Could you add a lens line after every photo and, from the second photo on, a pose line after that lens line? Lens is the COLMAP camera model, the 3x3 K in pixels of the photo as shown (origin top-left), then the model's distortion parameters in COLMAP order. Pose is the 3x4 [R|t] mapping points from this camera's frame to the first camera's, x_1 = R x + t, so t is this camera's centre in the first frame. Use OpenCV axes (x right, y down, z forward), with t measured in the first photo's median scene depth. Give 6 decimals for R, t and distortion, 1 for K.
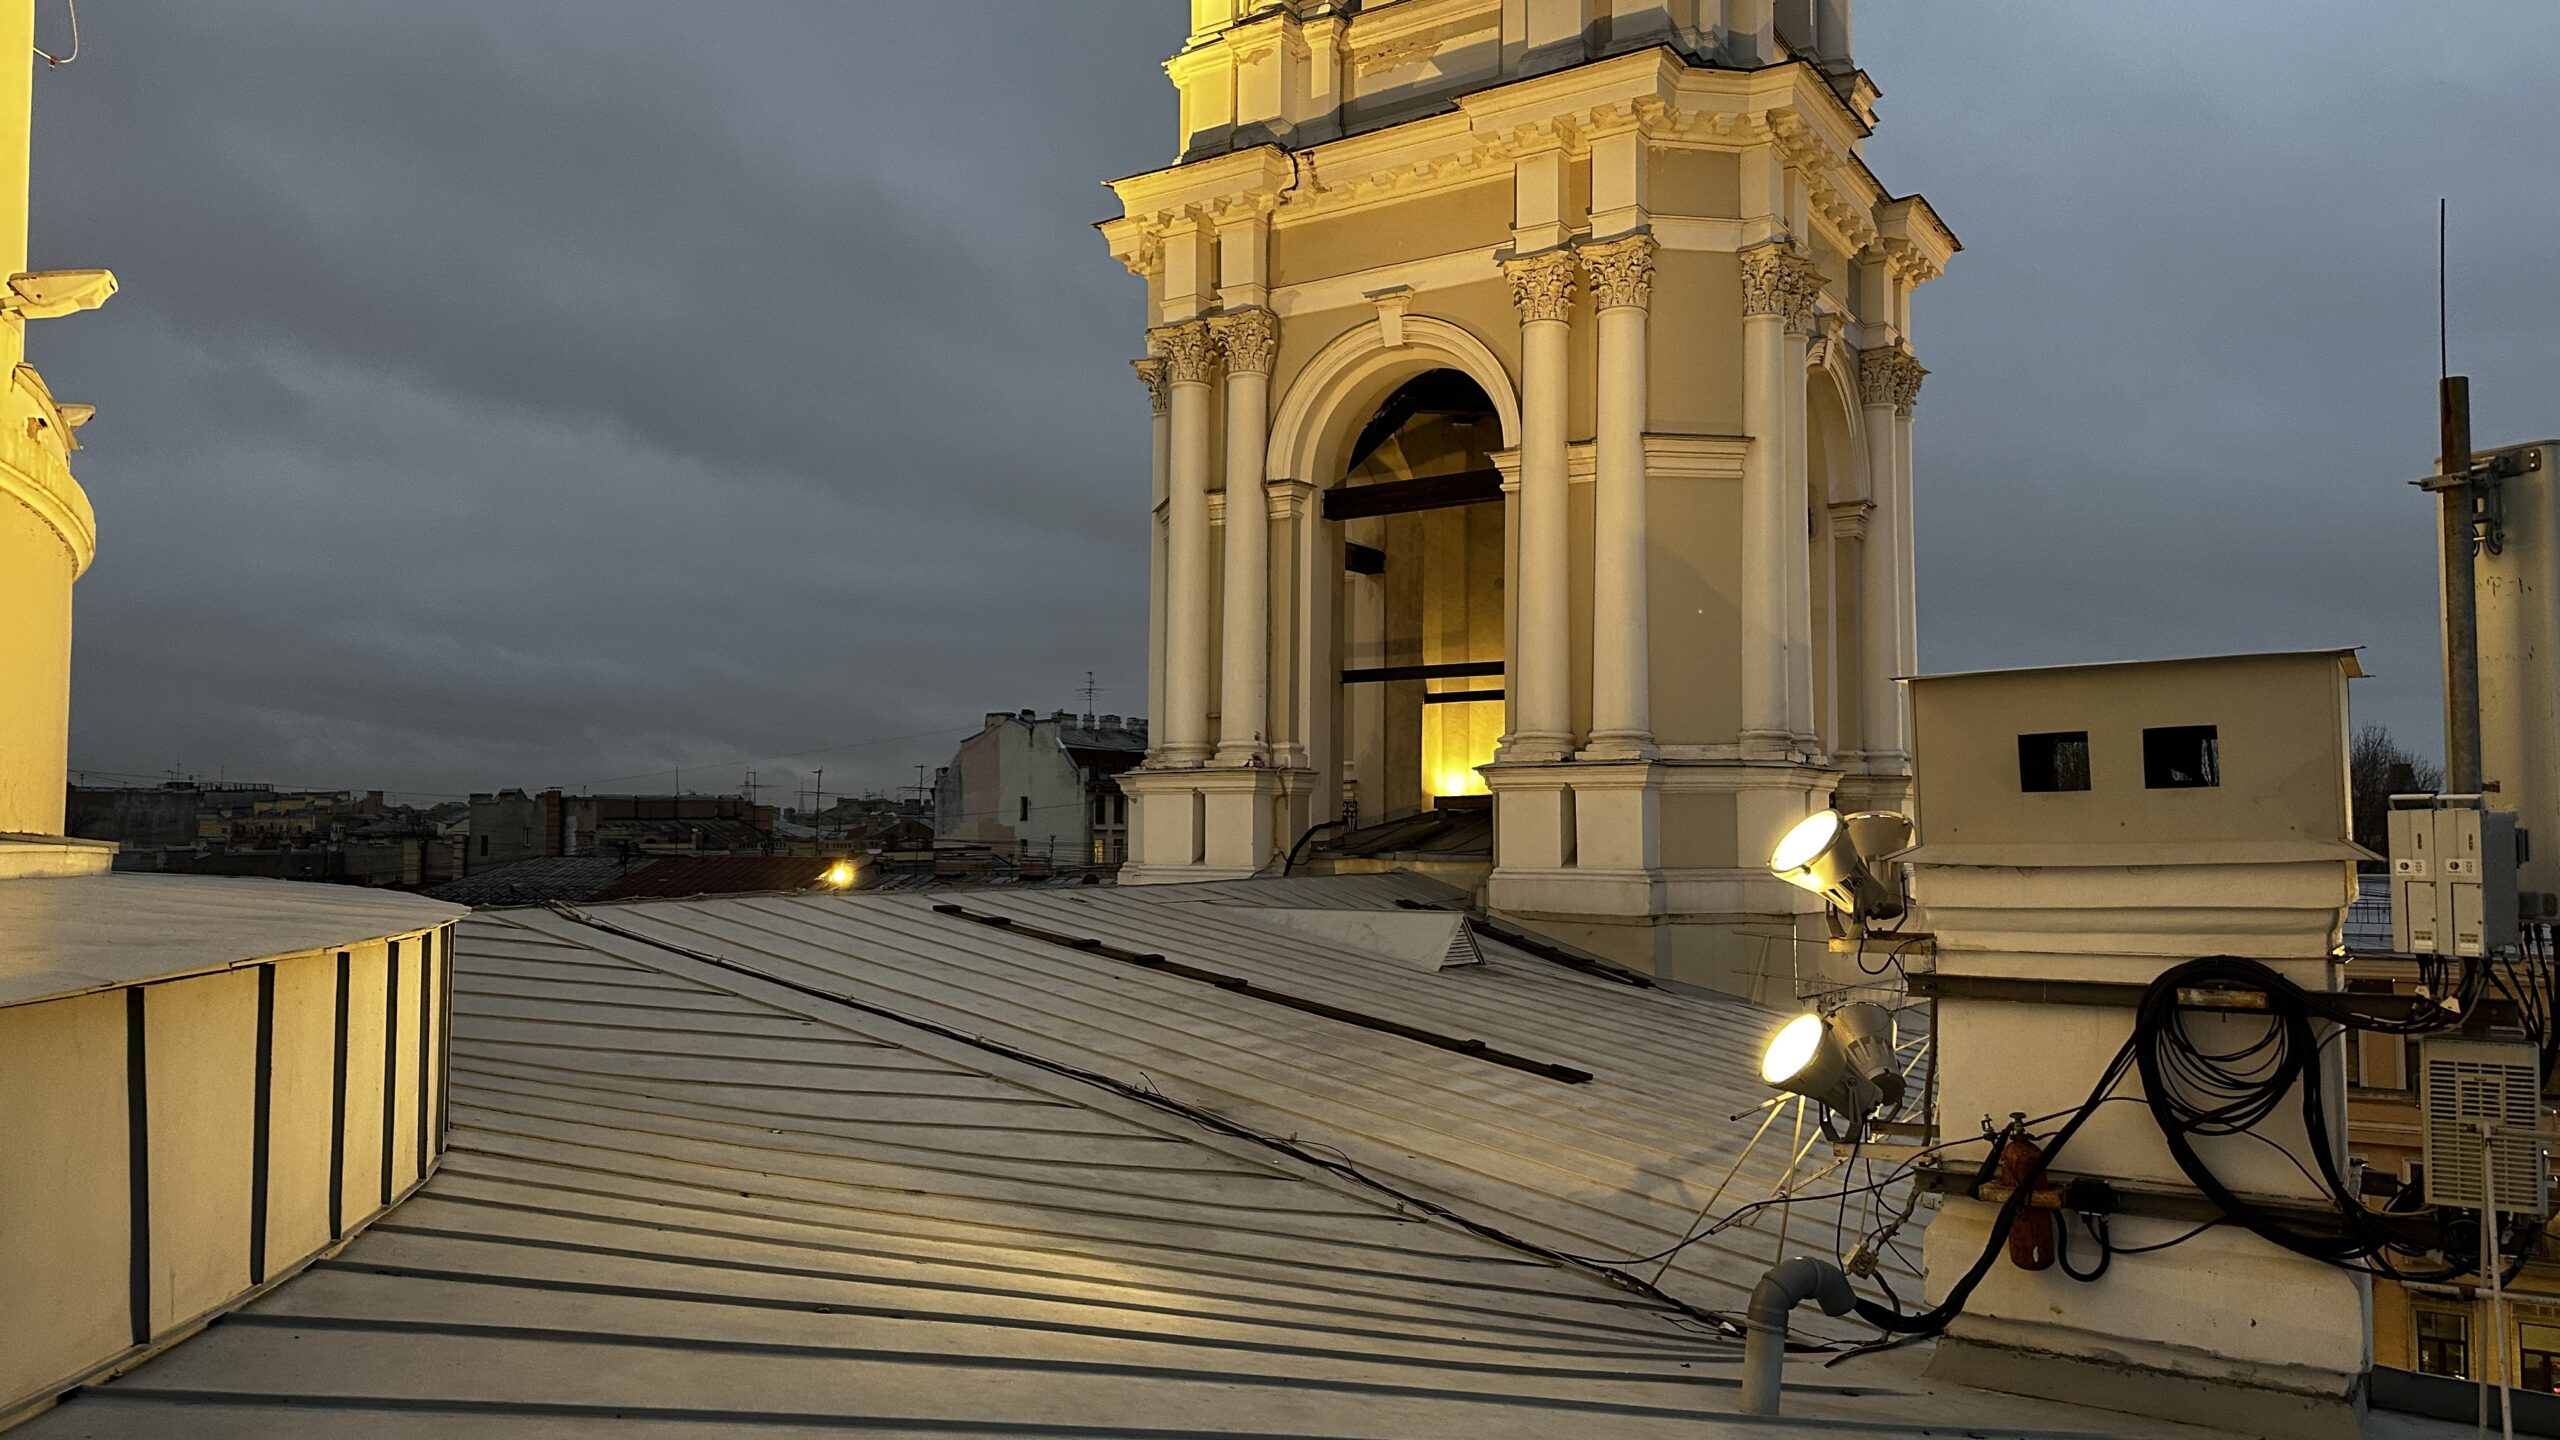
lens RADIAL K [[1767.4, 0, 1280.0], [0, 1767.4, 720.0], [0, 0, 1]] dist [0.202813, -0.388990]
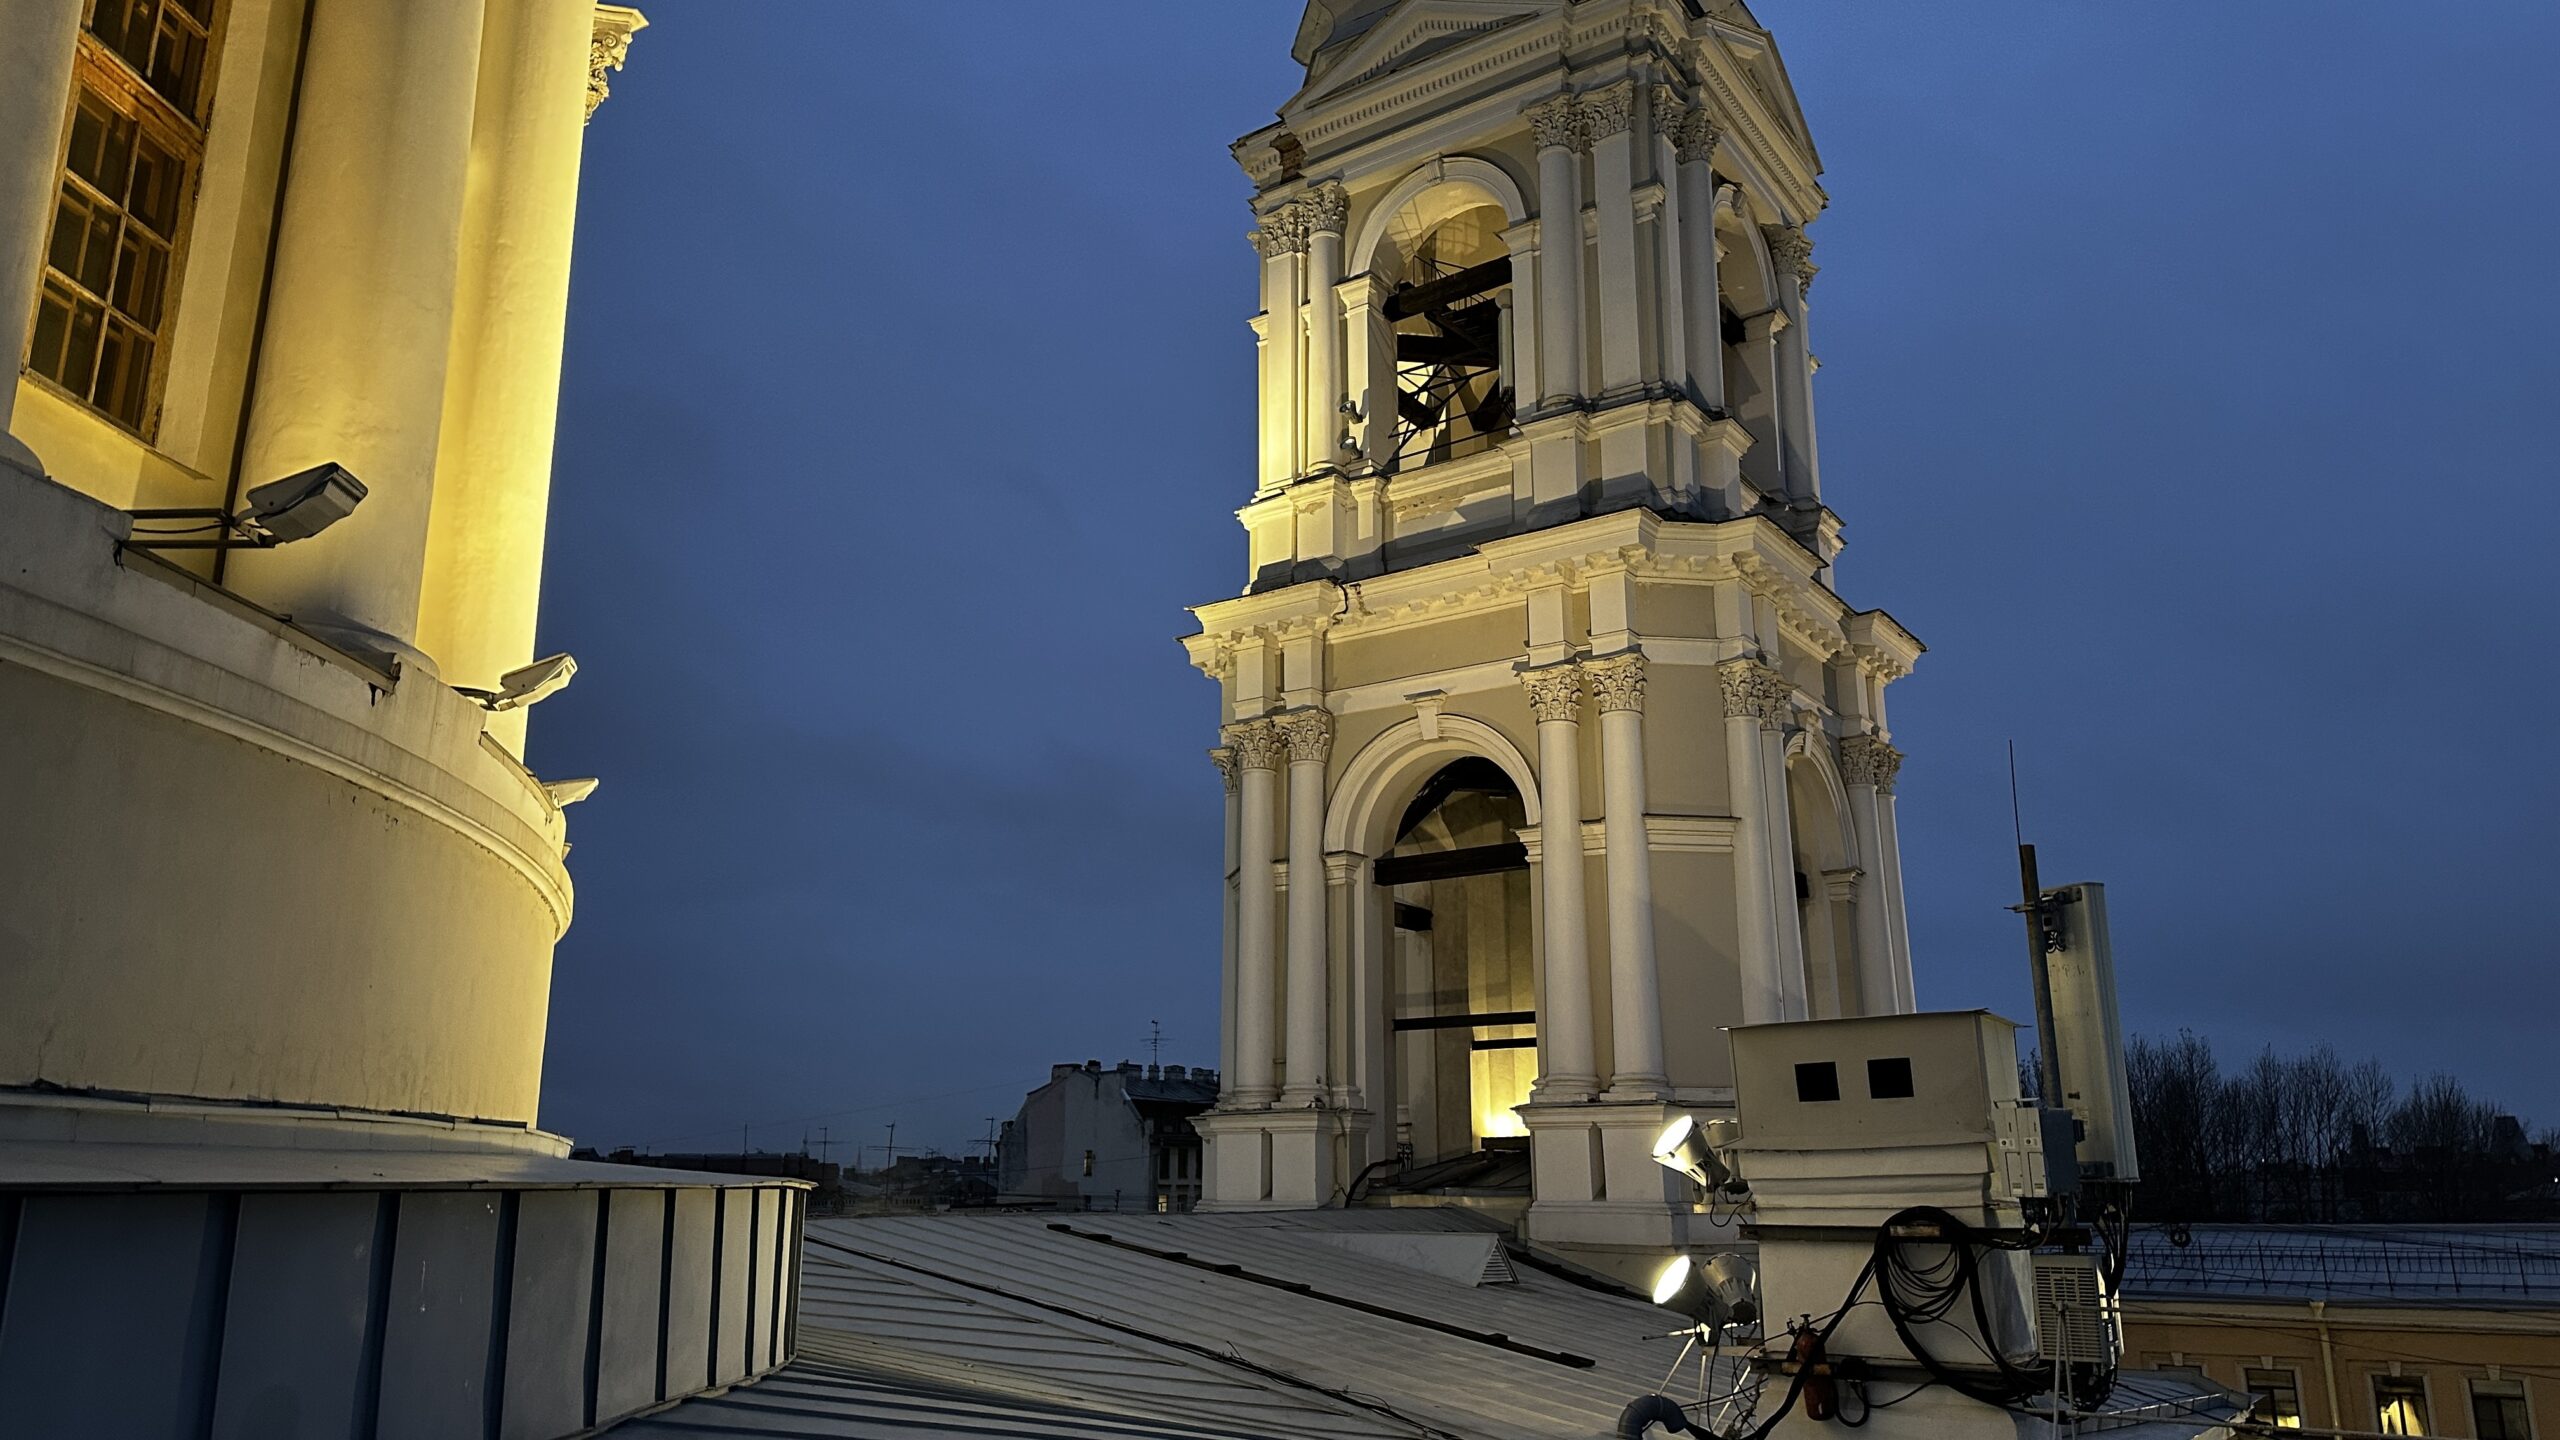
lens RADIAL K [[1767.4, 0, 1280.0], [0, 1767.4, 720.0], [0, 0, 1]] dist [0.202813, -0.388990]
pose [[0.999334, -0.012638, -0.034229, 0.004282], [0.005780, 0.981089, -0.193472, 0.003721], [0.036026, 0.193146, 0.980508, -0.151093]]
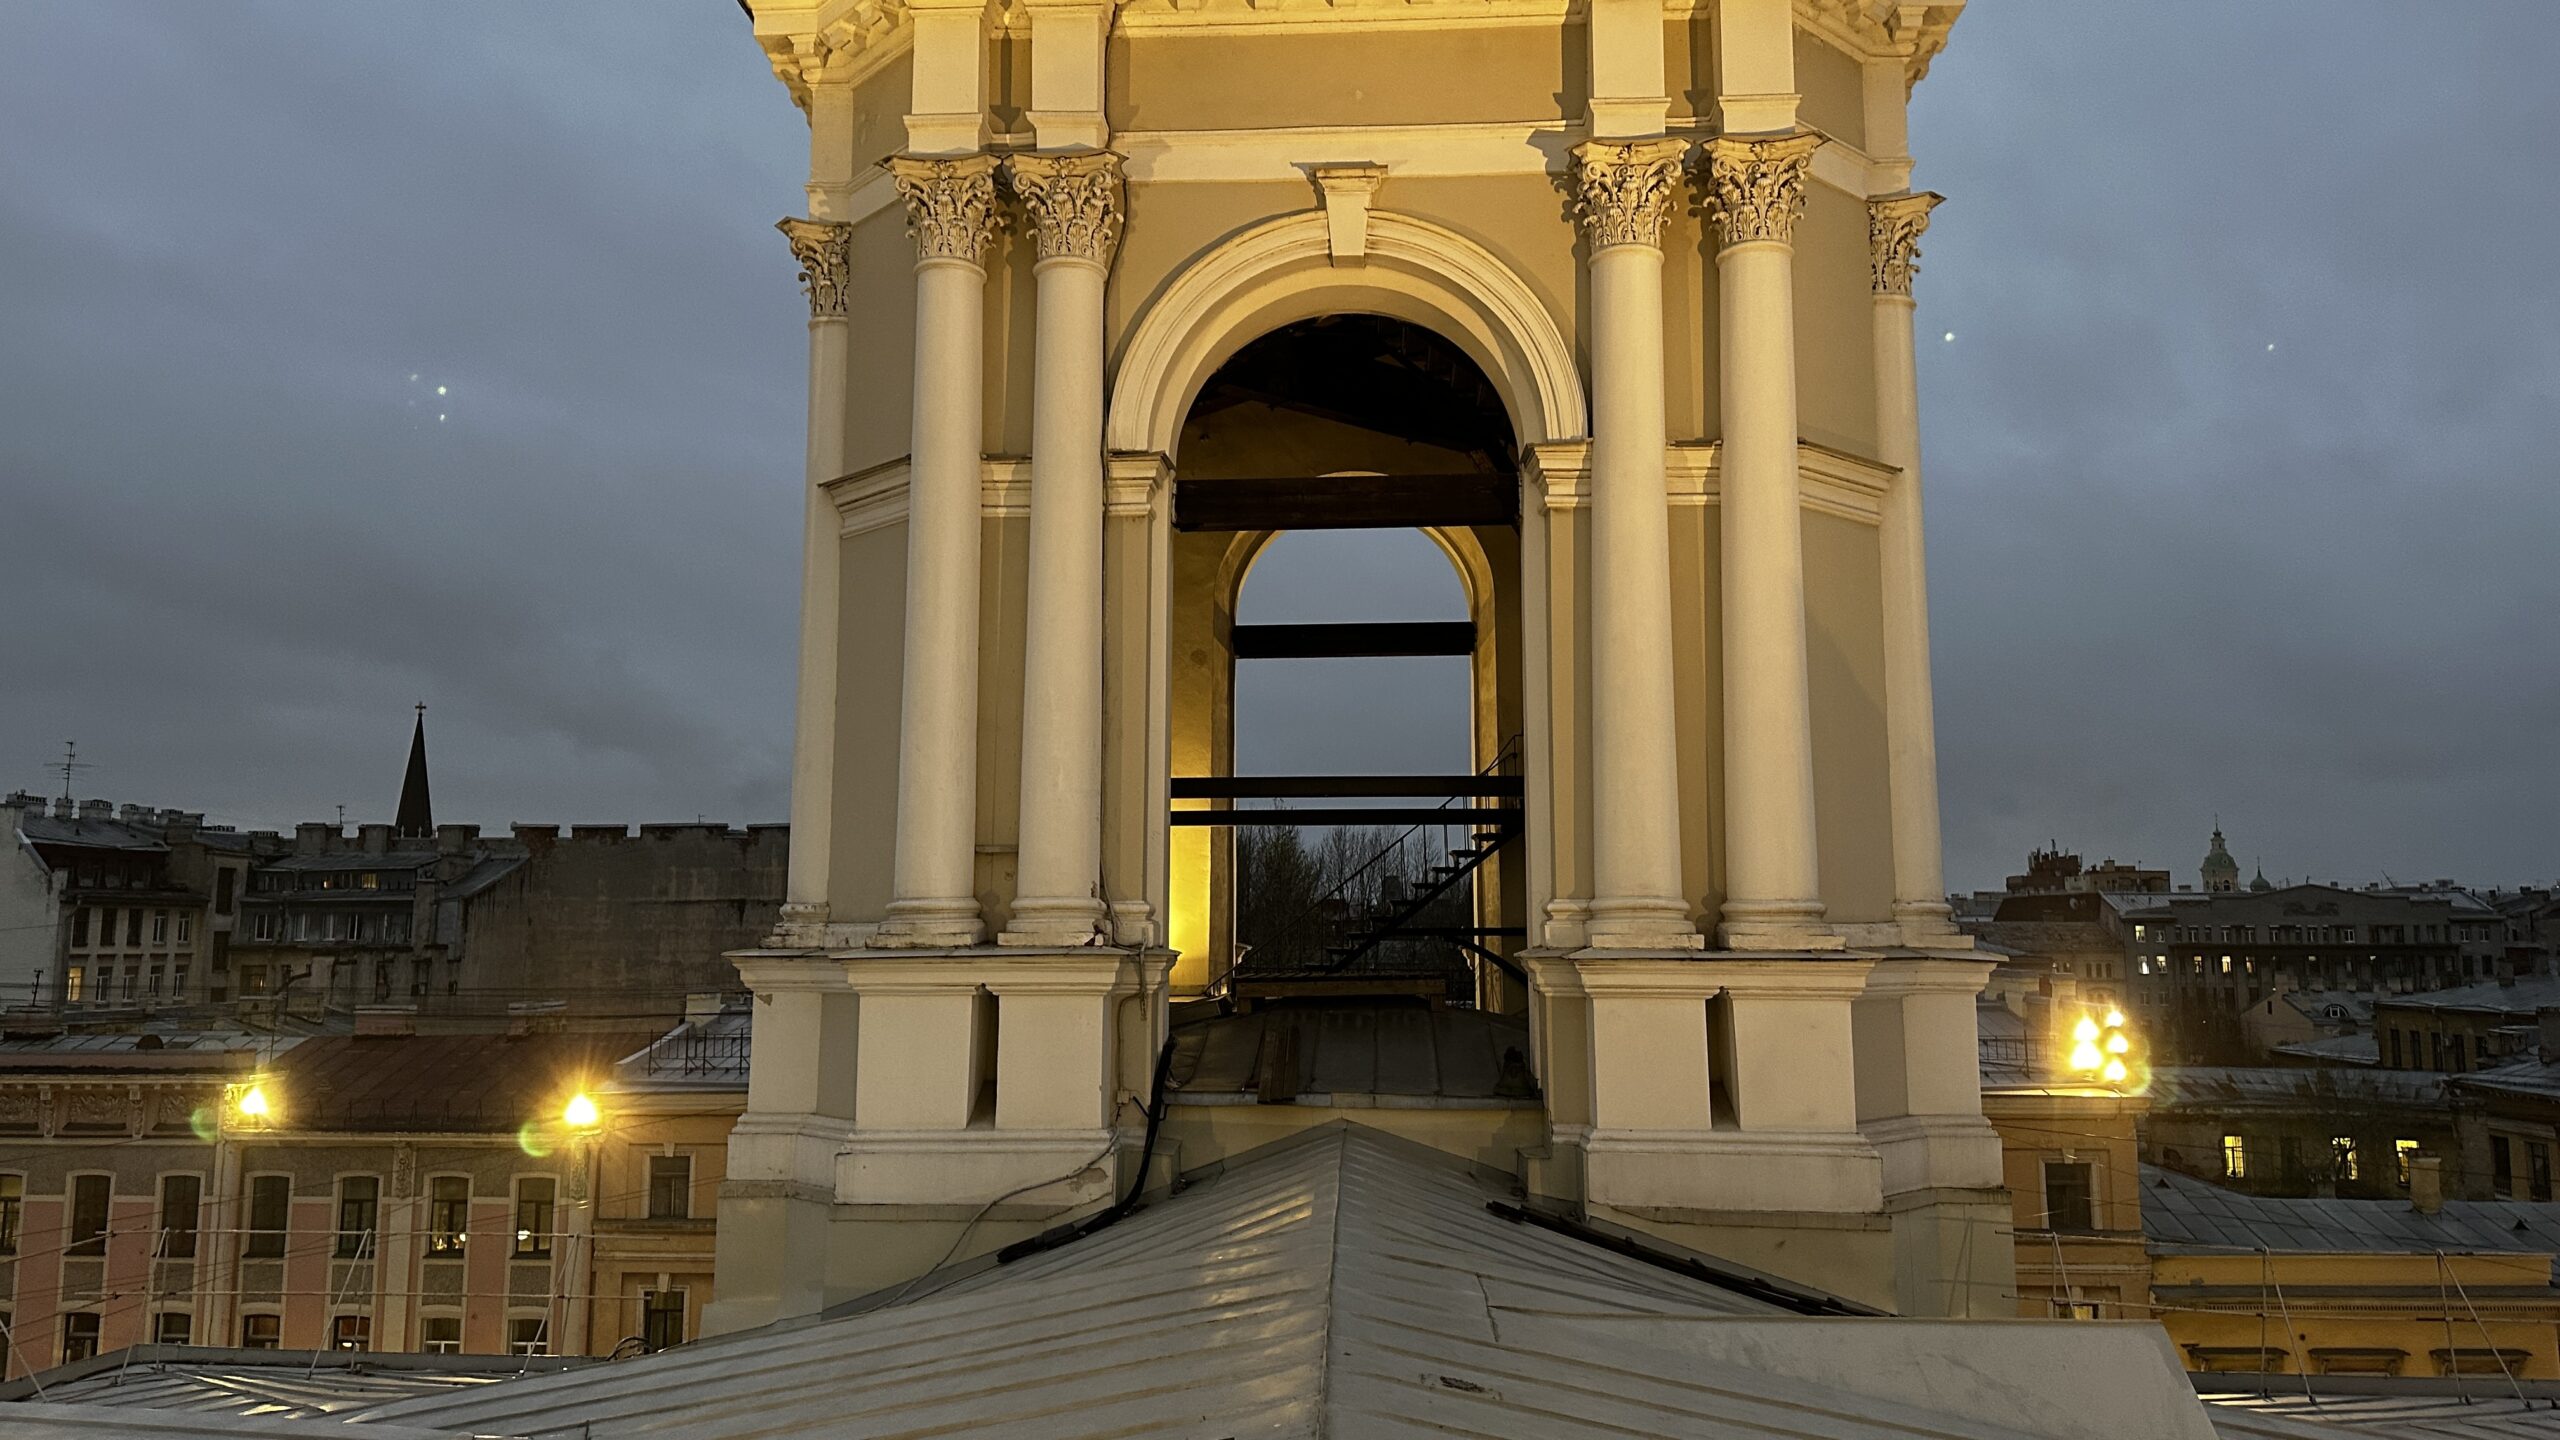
lens RADIAL K [[1755.6, 0, 1271.6], [0, 1755.6, 707.0], [0, 0, 1]] dist [0.148919, -0.182888]
pose [[0.868395, 0.060449, 0.492175, -0.244639], [-0.028984, 0.997033, -0.071315, -0.010758], [-0.495025, 0.047665, 0.867570, 0.481992]]
